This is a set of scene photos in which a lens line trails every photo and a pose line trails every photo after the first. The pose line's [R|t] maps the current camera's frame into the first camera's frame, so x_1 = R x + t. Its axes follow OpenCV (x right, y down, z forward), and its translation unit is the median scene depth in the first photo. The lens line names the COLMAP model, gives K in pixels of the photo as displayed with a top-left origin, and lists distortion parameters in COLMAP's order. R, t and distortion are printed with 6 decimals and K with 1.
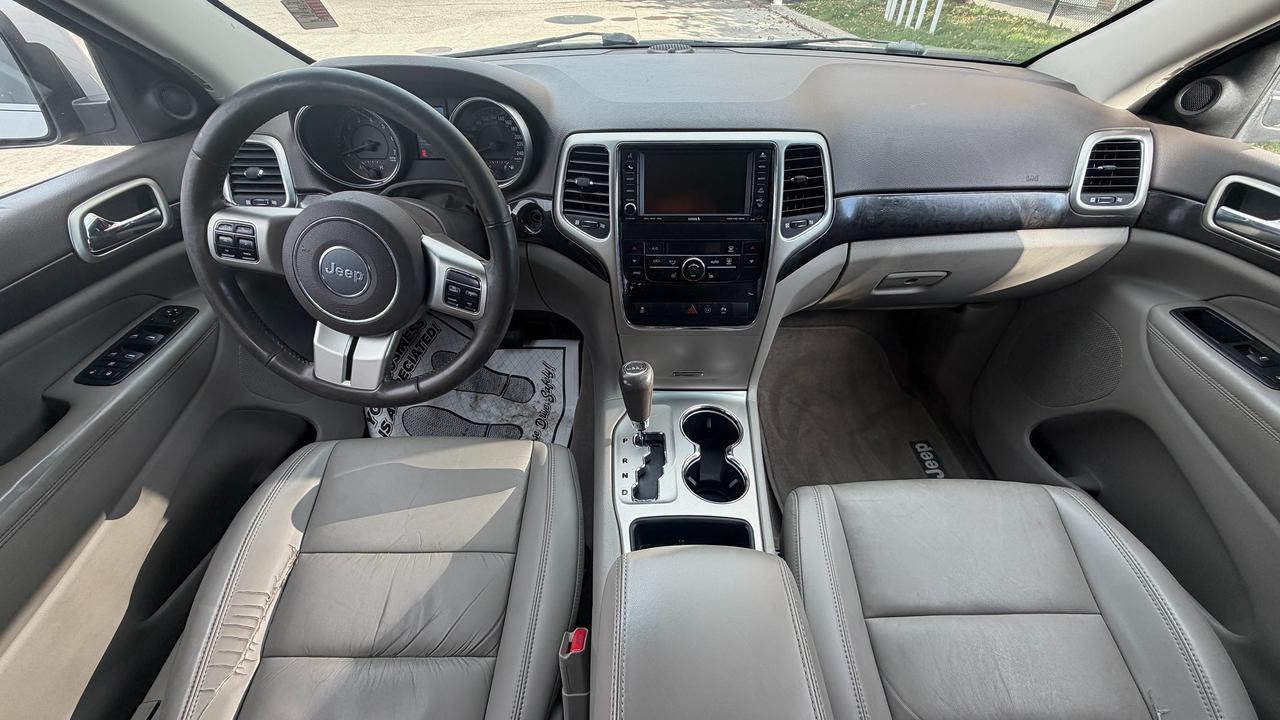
lens RADIAL K [[522.3, 0, 640.0], [0, 522.3, 360.0], [0, 0, 1]] dist [-0.000047, -0.000094]
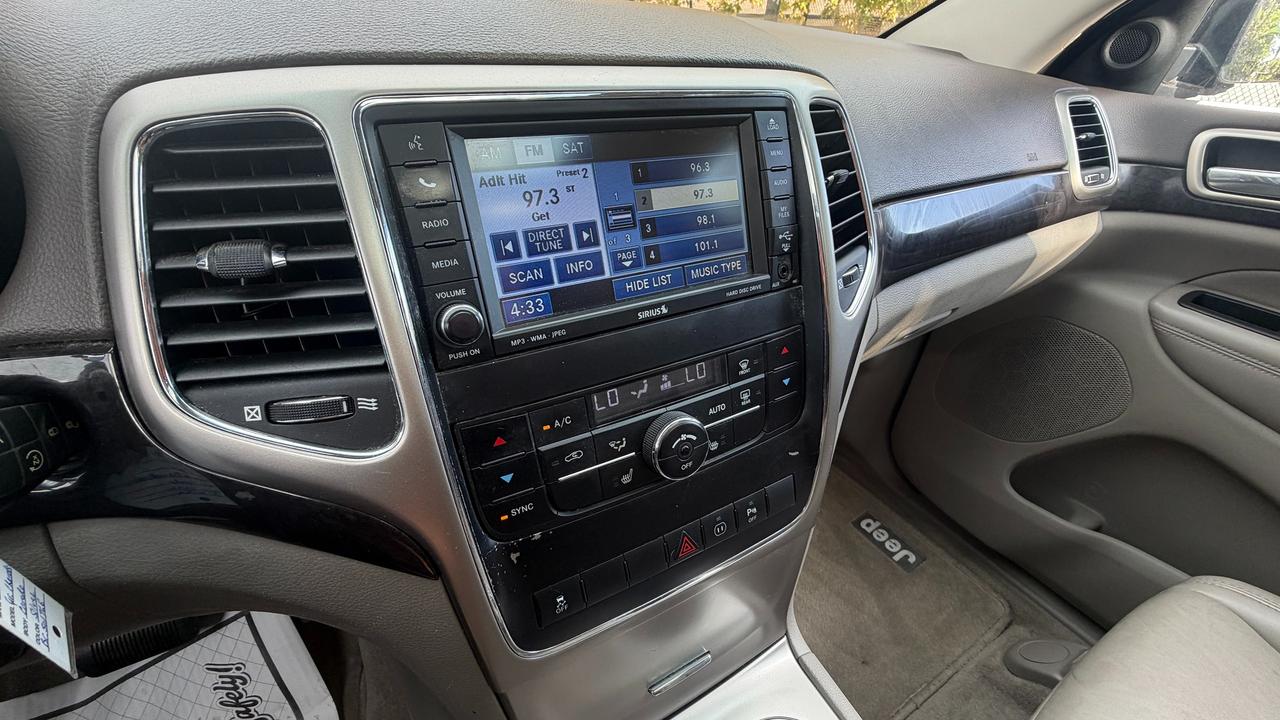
lens RADIAL K [[510.4, 0, 640.0], [0, 510.4, 360.0], [0, 0, 1]] dist [0.000005, -0.000255]
pose [[0.861213, -0.239973, 0.448024, -0.061955], [0.288258, 0.956645, -0.041698, -0.223418], [-0.418593, 0.165058, 0.893049, 0.691324]]
